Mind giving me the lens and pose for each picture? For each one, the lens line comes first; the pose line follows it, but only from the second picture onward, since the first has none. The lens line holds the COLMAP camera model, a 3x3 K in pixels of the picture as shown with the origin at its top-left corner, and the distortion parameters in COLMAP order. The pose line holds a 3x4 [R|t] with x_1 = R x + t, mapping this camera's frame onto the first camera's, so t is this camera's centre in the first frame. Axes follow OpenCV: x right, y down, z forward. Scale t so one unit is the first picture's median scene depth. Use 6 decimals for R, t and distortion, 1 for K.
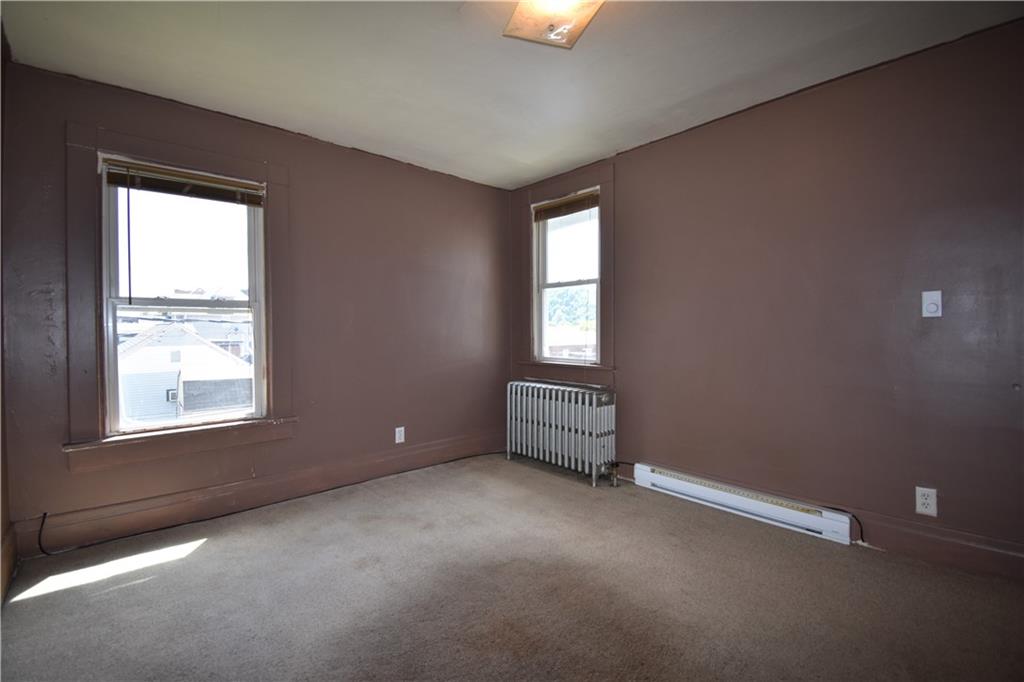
lens RADIAL K [[452.9, 0, 516.5], [0, 452.9, 339.4], [0, 0, 1]] dist [-0.003005, -0.008561]
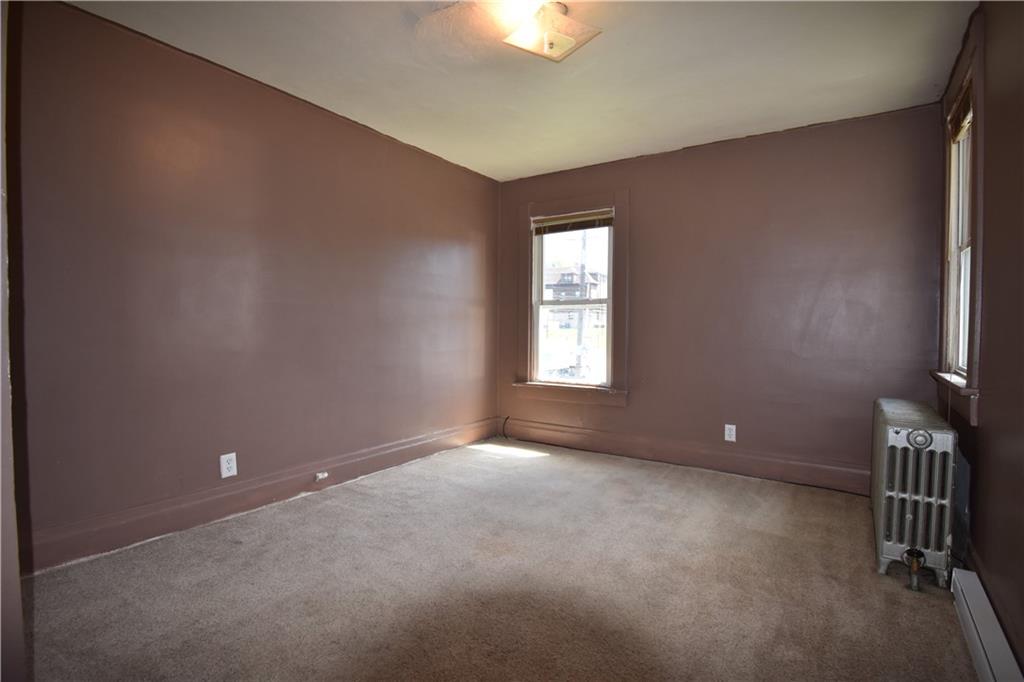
lens RADIAL K [[495.2, 0, 509.1], [0, 495.2, 340.2], [0, 0, 1]] dist [0.002698, -0.004890]
pose [[0.242185, 0.036697, -0.969536, 0.759634], [-0.027713, 0.999138, 0.030895, 0.000572], [0.969834, 0.019387, 0.242993, 0.372111]]
